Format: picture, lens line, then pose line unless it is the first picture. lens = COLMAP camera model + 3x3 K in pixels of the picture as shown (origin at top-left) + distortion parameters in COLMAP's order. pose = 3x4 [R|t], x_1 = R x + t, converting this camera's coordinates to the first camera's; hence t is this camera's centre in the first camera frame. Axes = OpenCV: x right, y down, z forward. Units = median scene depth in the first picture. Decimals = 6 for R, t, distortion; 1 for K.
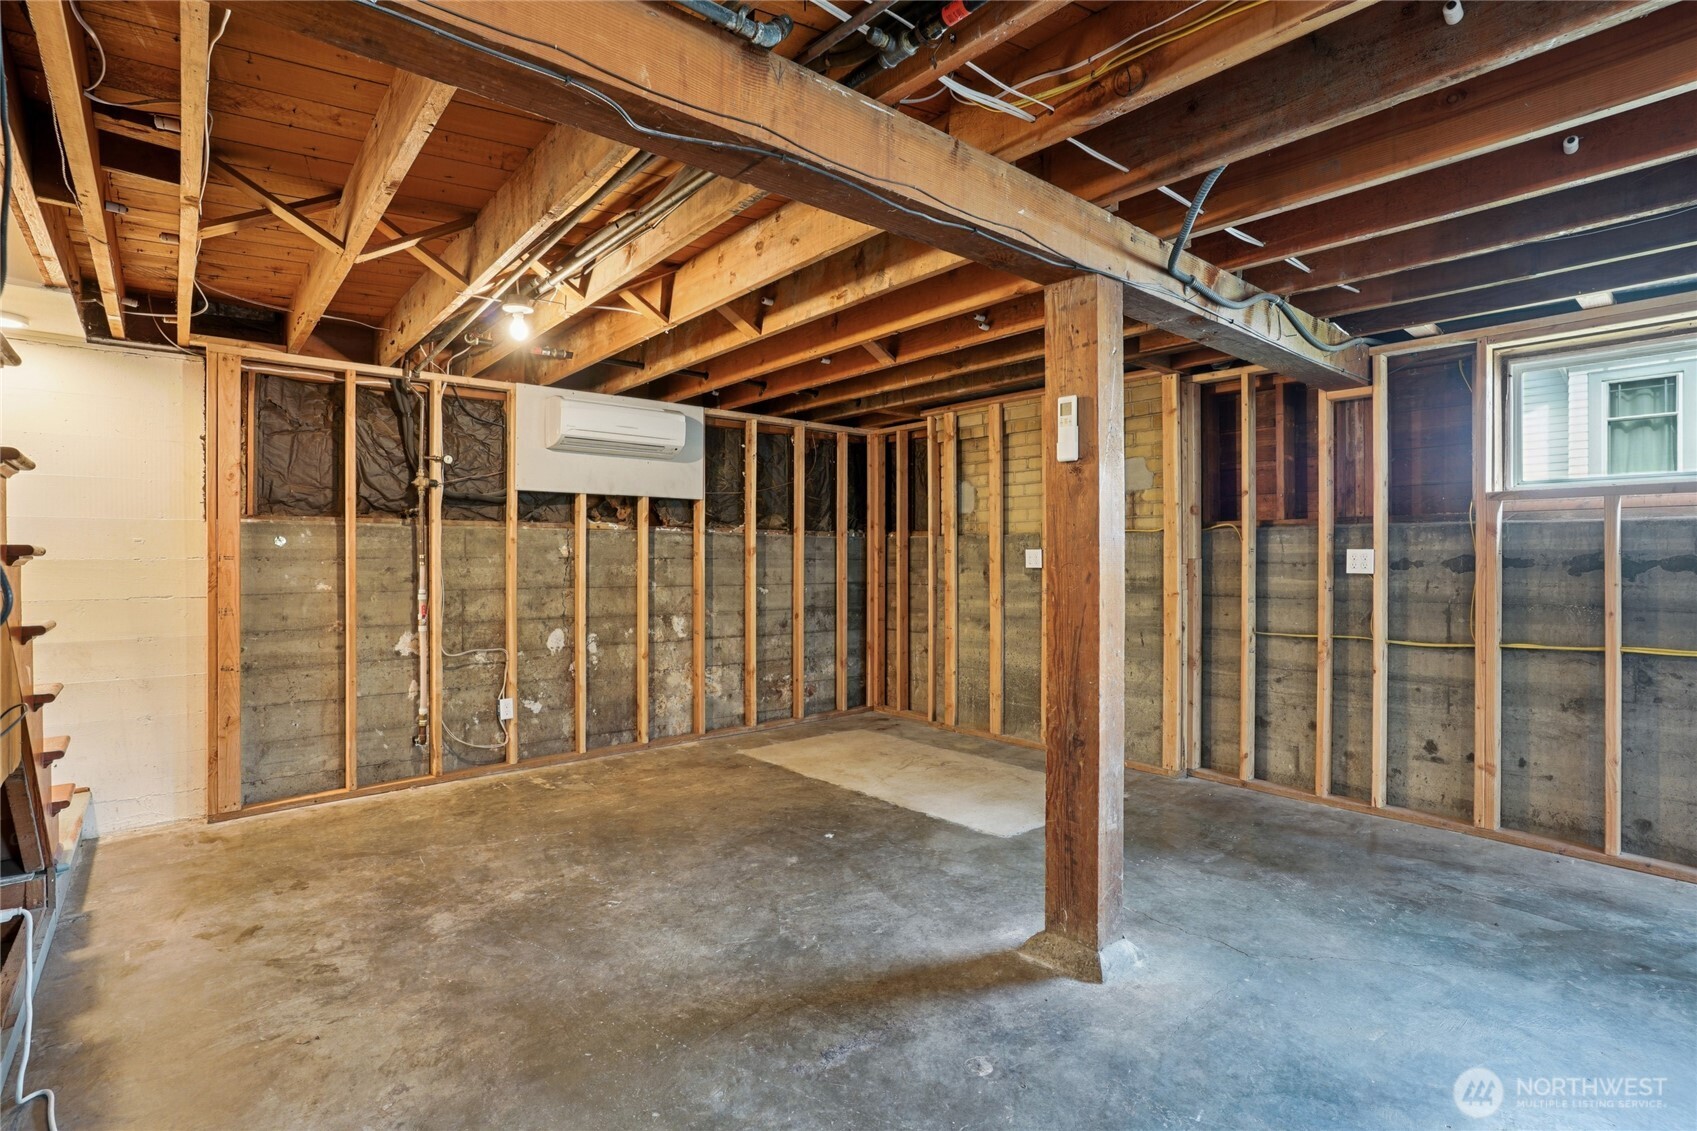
lens RADIAL K [[842.4, 0, 848.4], [0, 842.4, 562.0], [0, 0, 1]] dist [-0.046241, 0.014517]
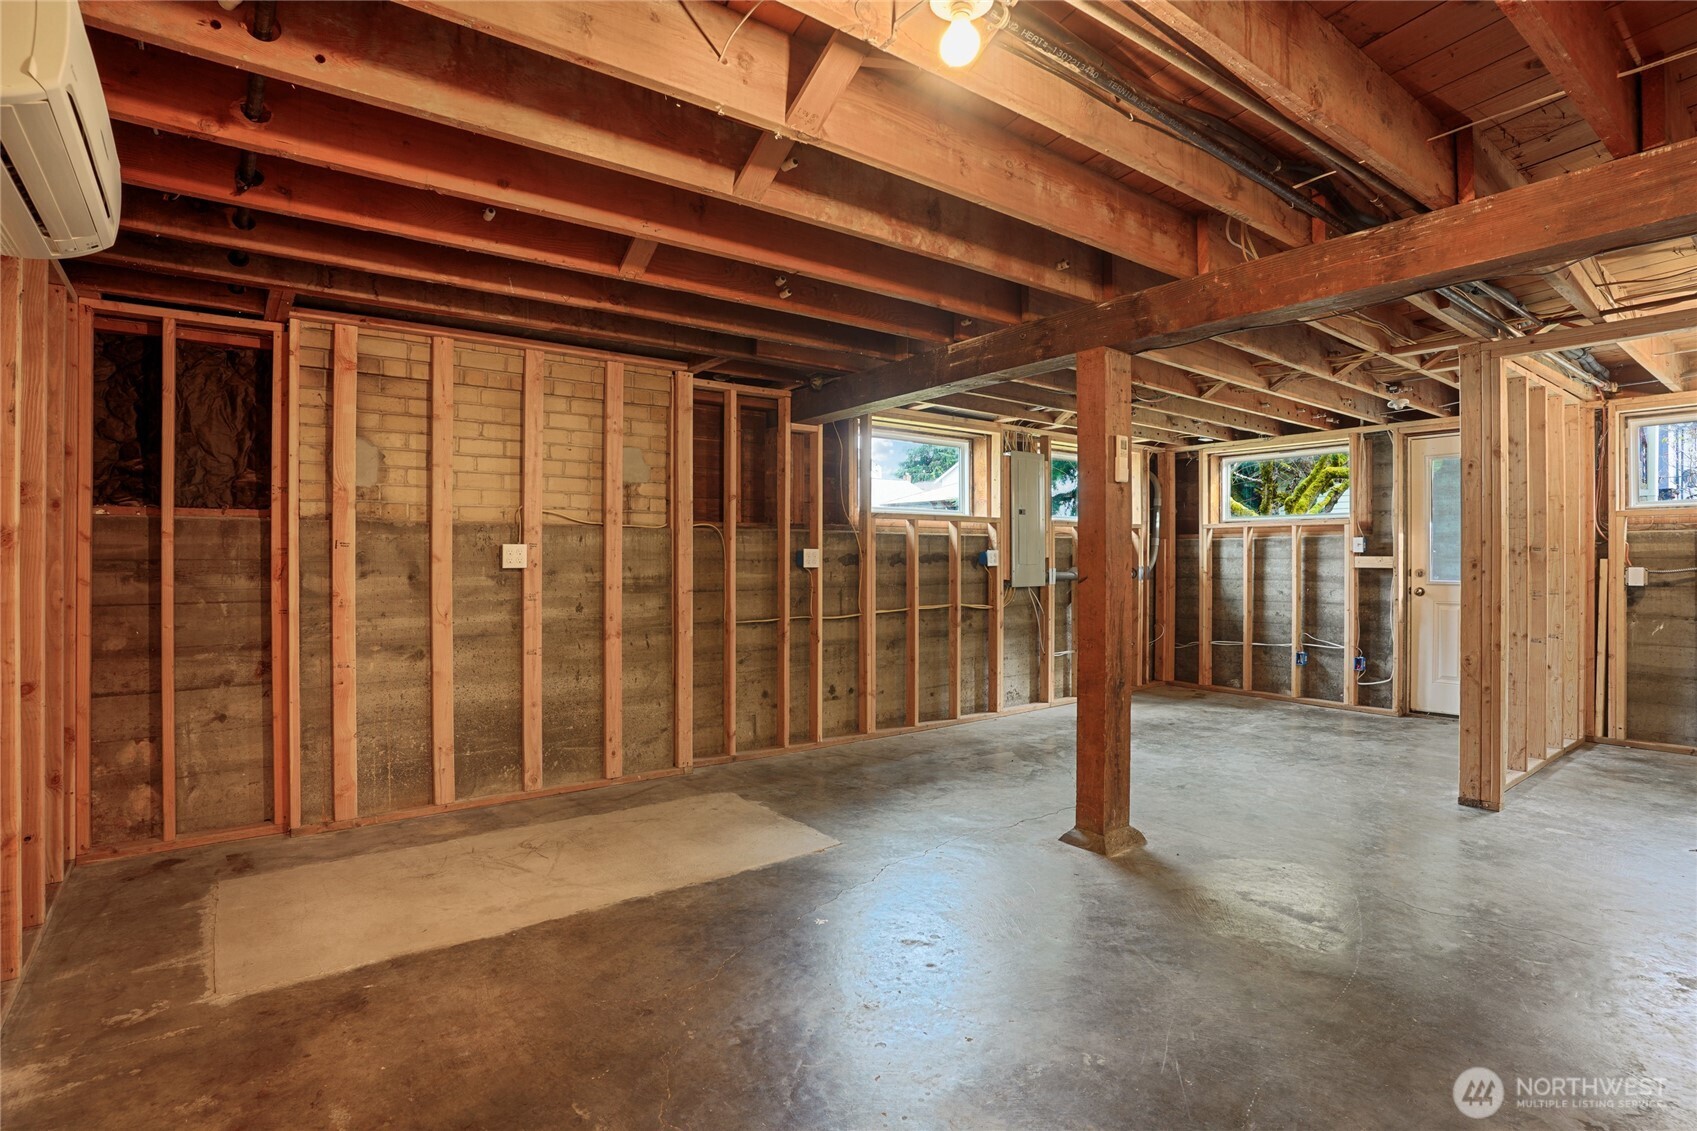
lens RADIAL K [[842.4, 0, 875.0], [0, 842.4, 562.0], [0, 0, 1]] dist [-0.046241, 0.014517]
pose [[0.028748, -0.001005, 0.999586, -0.630736], [0.009411, 0.999955, 0.000735, 0.004650], [-0.999542, 0.009386, 0.028756, 0.761939]]
